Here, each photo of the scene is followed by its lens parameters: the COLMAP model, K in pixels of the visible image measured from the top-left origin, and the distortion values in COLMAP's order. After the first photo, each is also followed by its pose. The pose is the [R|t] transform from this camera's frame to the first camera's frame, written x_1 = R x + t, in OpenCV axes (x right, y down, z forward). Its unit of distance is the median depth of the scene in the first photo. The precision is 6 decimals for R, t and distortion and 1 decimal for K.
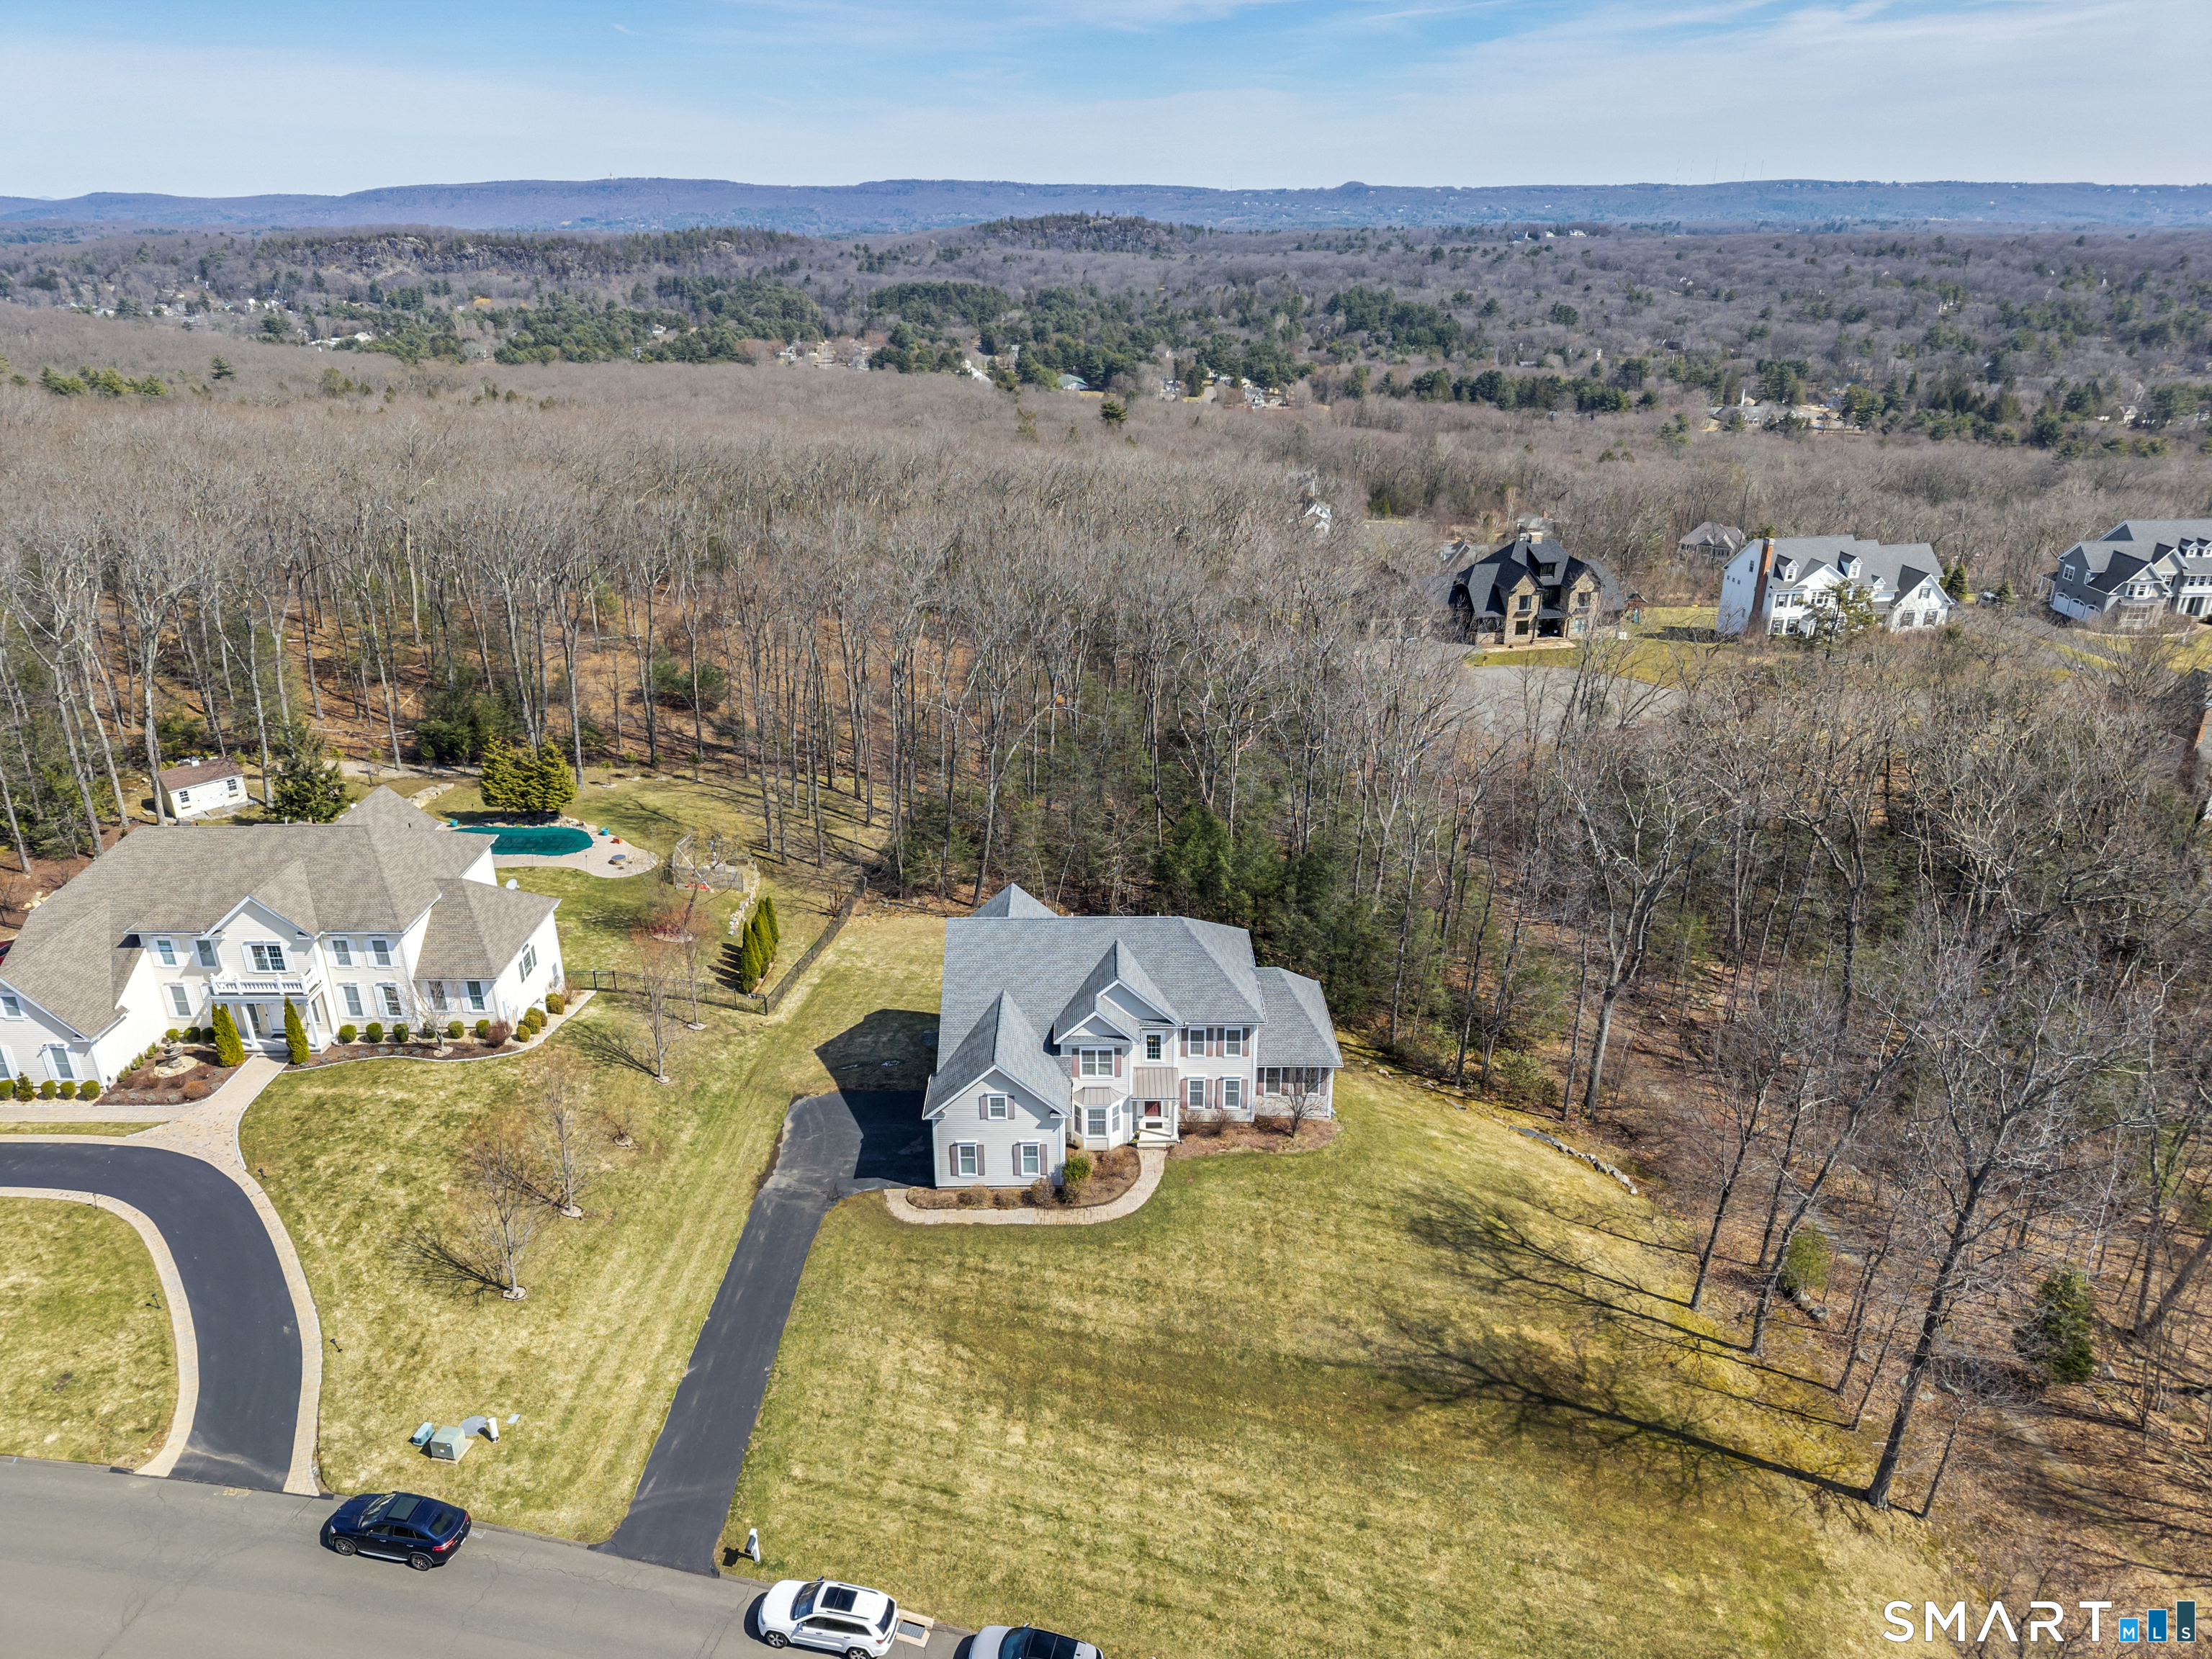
lens RADIAL K [[1528.3, 0, 1100.8], [0, 1528.3, 747.3], [0, 0, 1]] dist [0.009739, -0.000070]
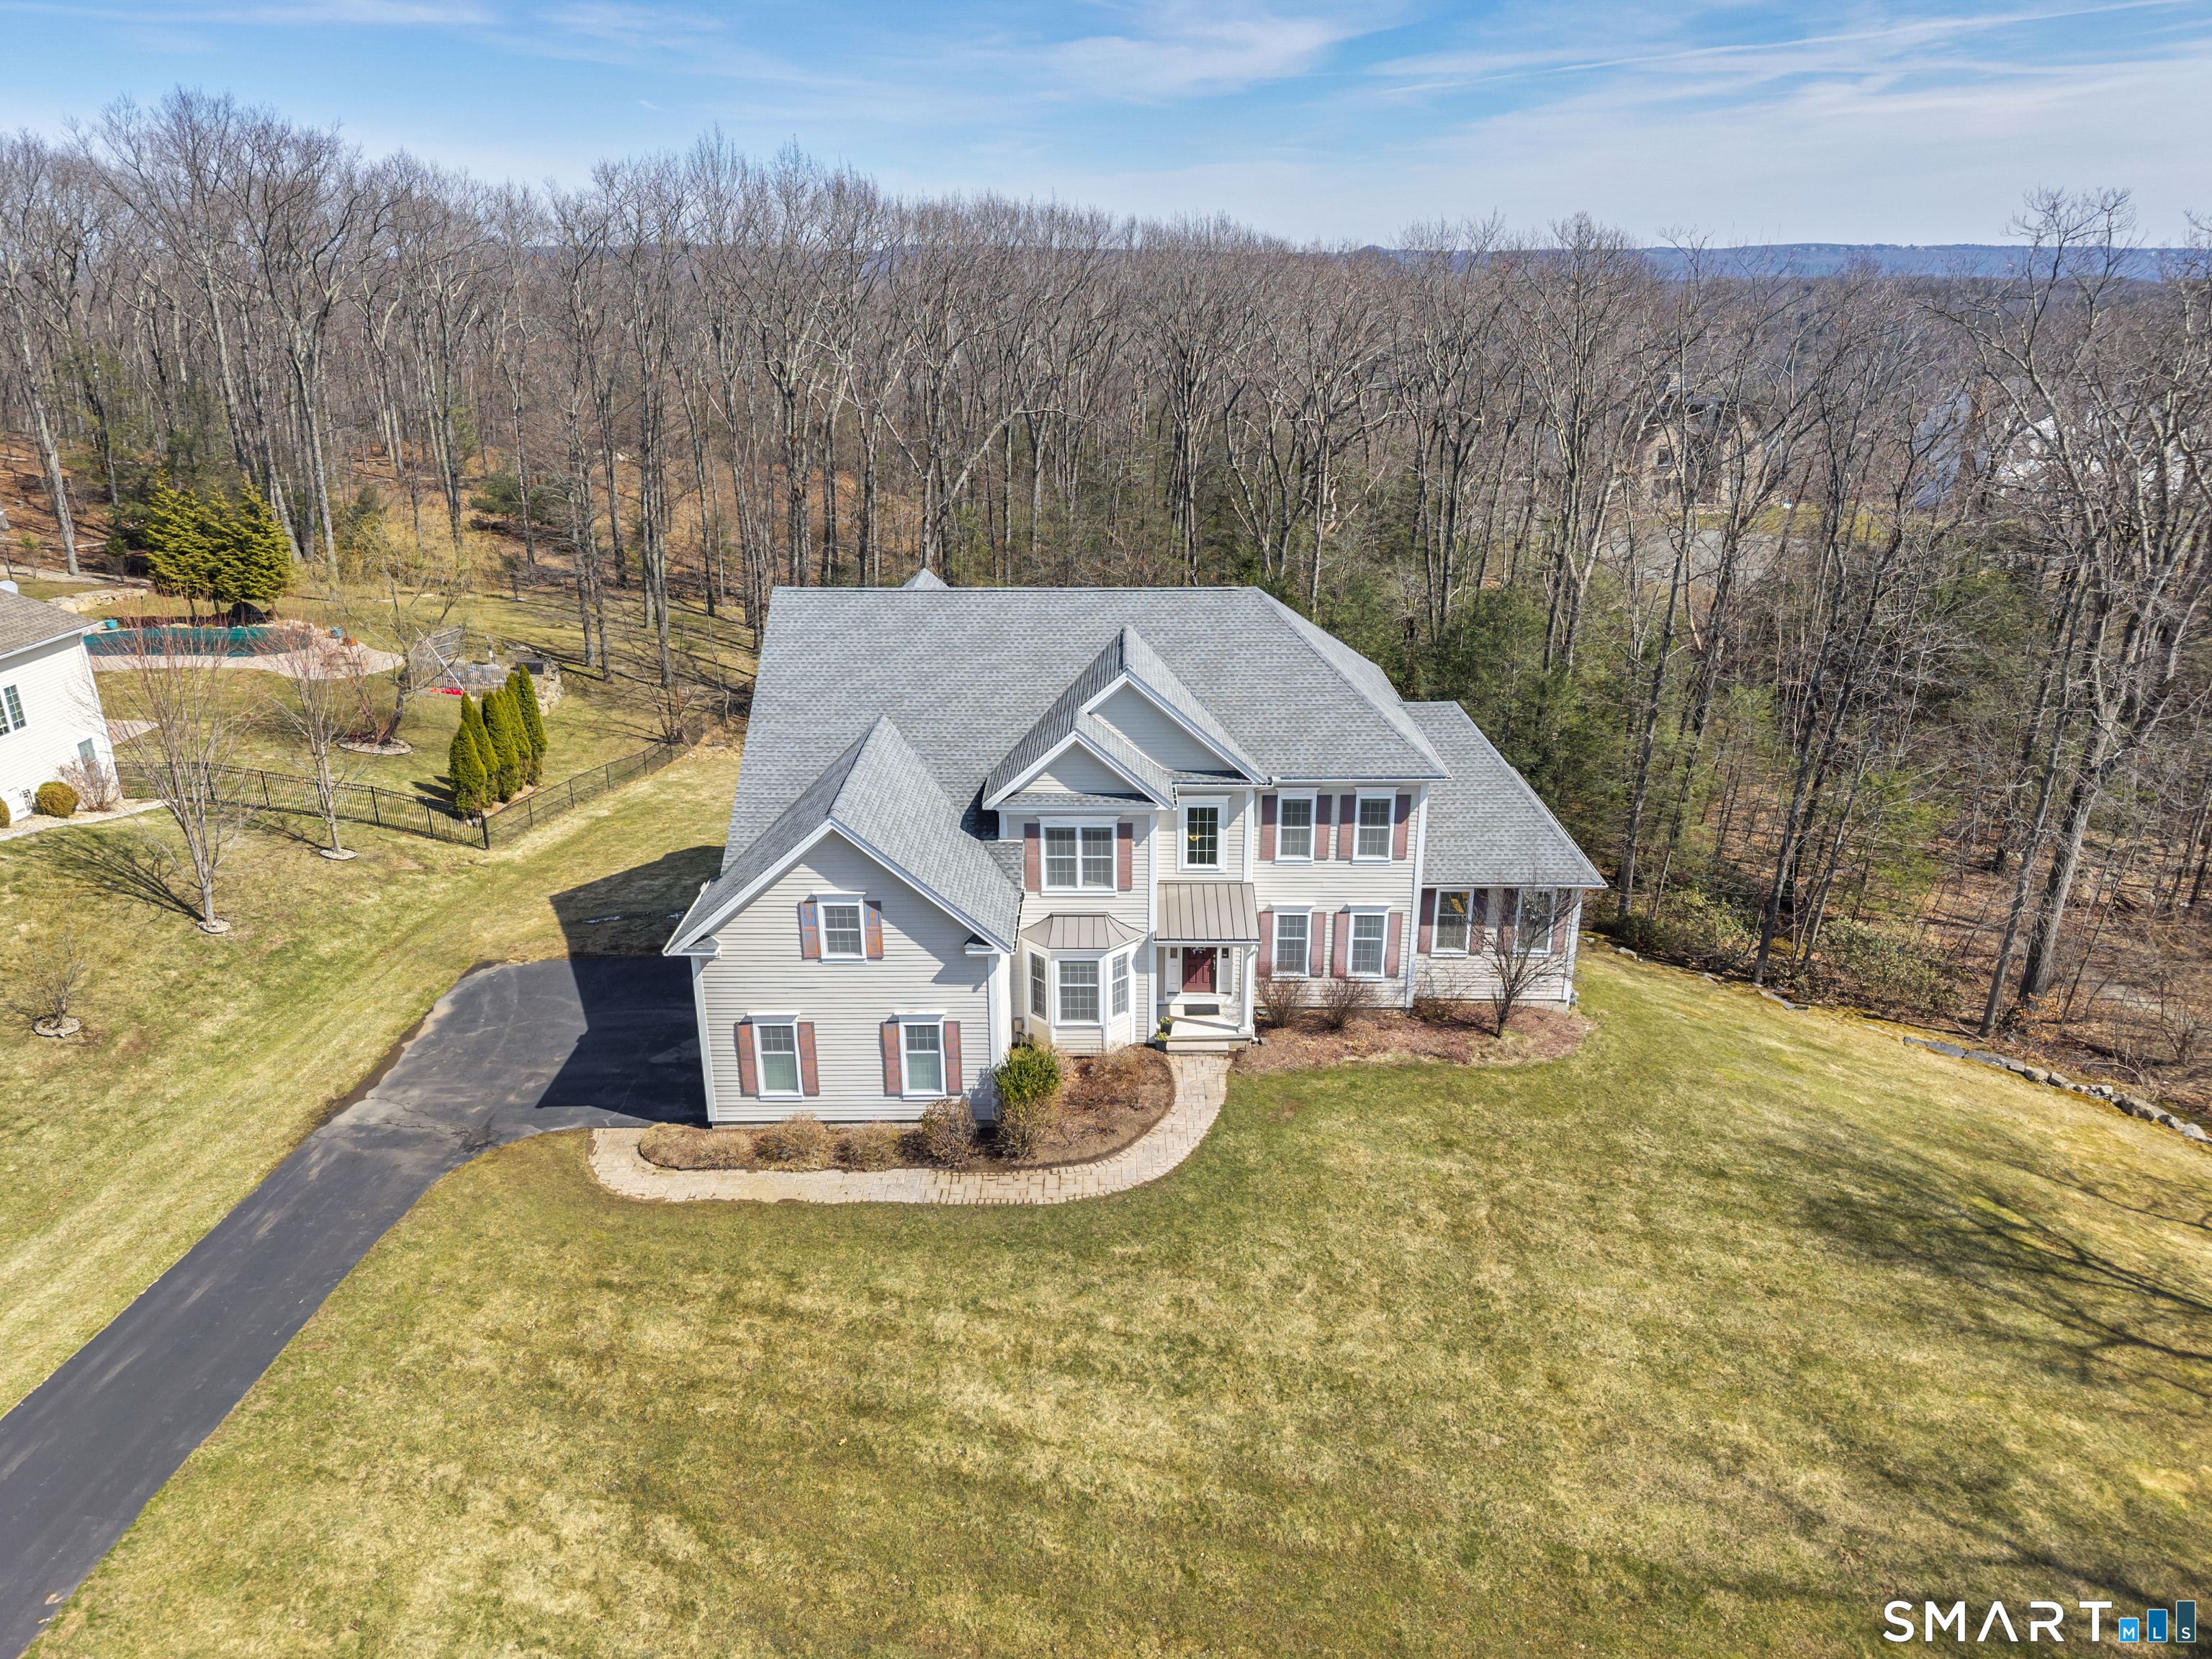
lens RADIAL K [[1506.7, 0, 1103.4], [0, 1506.7, 782.7], [0, 0, 1]] dist [-0.002693, 0.007372]
pose [[0.999942, 0.004822, -0.009649, 0.009149], [-0.005029, 0.999756, -0.021515, 0.199961], [0.009543, 0.021562, 0.999722, 0.570312]]
